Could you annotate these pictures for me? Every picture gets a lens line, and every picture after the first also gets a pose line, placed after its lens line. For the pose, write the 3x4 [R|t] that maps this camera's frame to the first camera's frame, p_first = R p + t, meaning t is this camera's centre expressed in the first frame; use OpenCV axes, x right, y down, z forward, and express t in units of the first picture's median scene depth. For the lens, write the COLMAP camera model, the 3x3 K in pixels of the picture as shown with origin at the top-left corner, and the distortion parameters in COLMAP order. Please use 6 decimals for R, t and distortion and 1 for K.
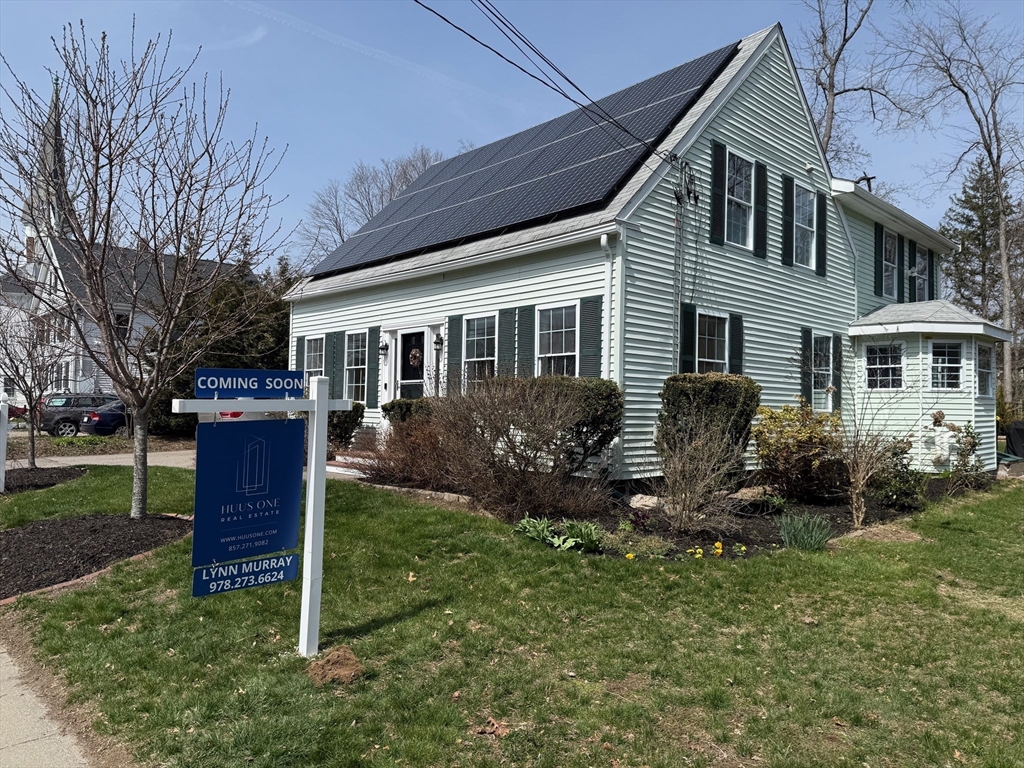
lens RADIAL K [[718.1, 0, 514.3], [0, 718.1, 385.6], [0, 0, 1]] dist [0.050554, -0.056498]
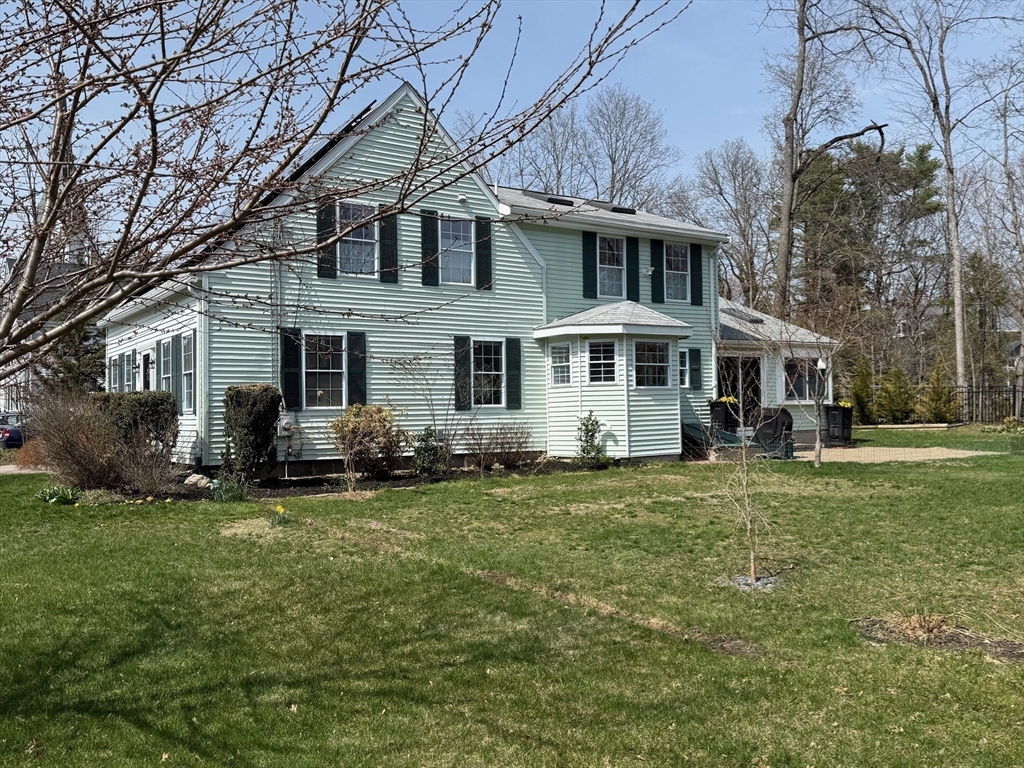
lens RADIAL K [[901.8, 0, 512.0], [0, 901.8, 378.4], [0, 0, 1]] dist [0.087116, -0.005944]
pose [[0.986537, -0.038603, -0.158915, 0.839523], [0.037956, 0.999254, -0.007106, 0.002888], [0.159071, 0.000979, 0.987267, -0.506143]]
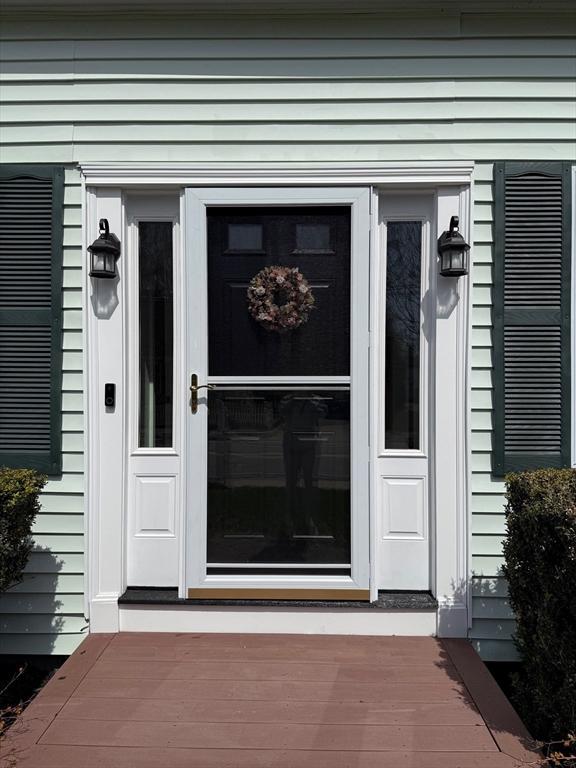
lens RADIAL K [[538.6, 0, 287.9], [0, 538.6, 383.7], [0, 0, 1]] dist [0.050554, -0.056498]
pose [[0.700167, -0.014391, 0.713834, -0.339423], [-0.019252, 0.999053, 0.039024, -0.015212], [-0.713719, -0.041067, 0.699227, 0.995300]]
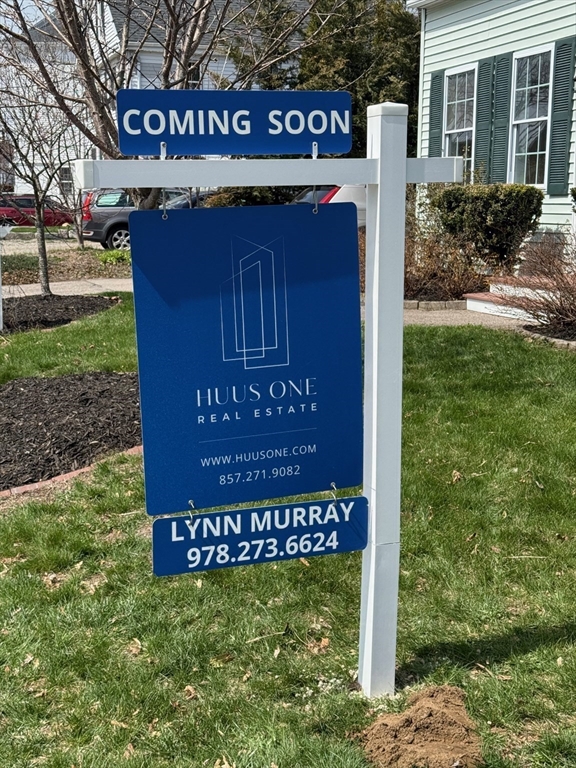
lens RADIAL K [[1172.9, 0, 285.9], [0, 1172.9, 384.6], [0, 0, 1]] dist [0.144165, 0.000000]
pose [[0.908324, 0.048618, -0.415433, -0.007217], [0.027542, 0.984114, 0.175390, 0.010507], [0.417360, -0.170752, 0.892555, 0.115366]]
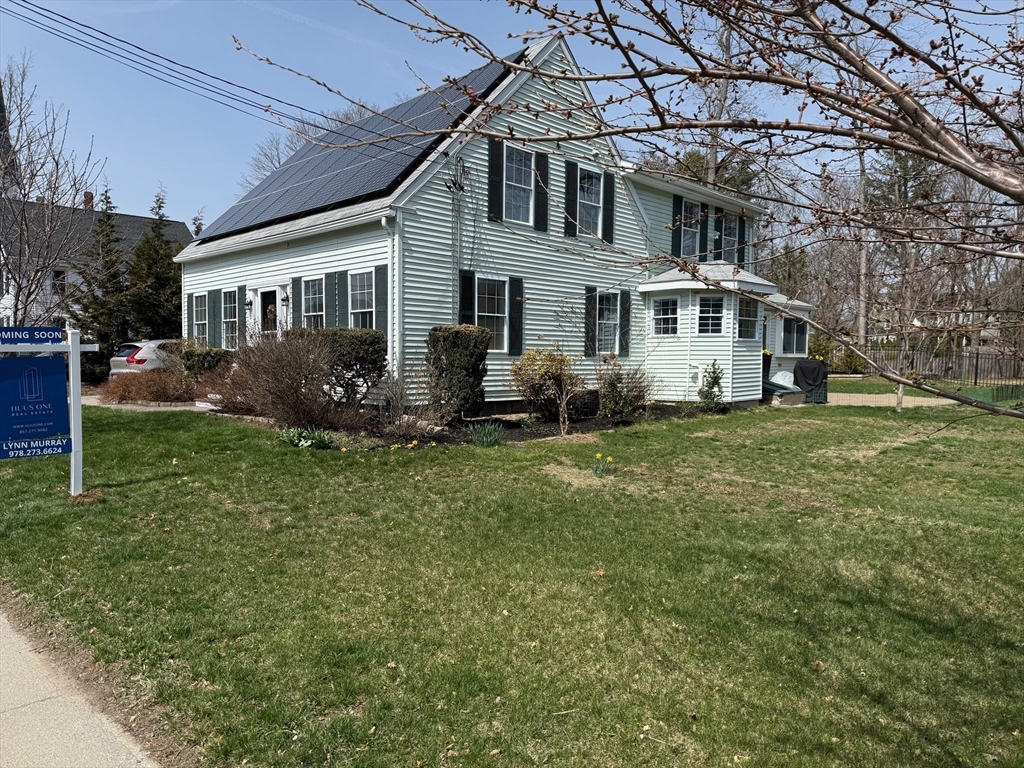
lens RADIAL K [[718.1, 0, 514.1], [0, 718.1, 389.4], [0, 0, 1]] dist [0.050554, -0.056498]
pose [[0.999216, -0.011837, 0.037792, 0.261578], [0.008914, 0.997022, 0.076600, 0.001146], [-0.038586, -0.076203, 0.996345, -0.276250]]
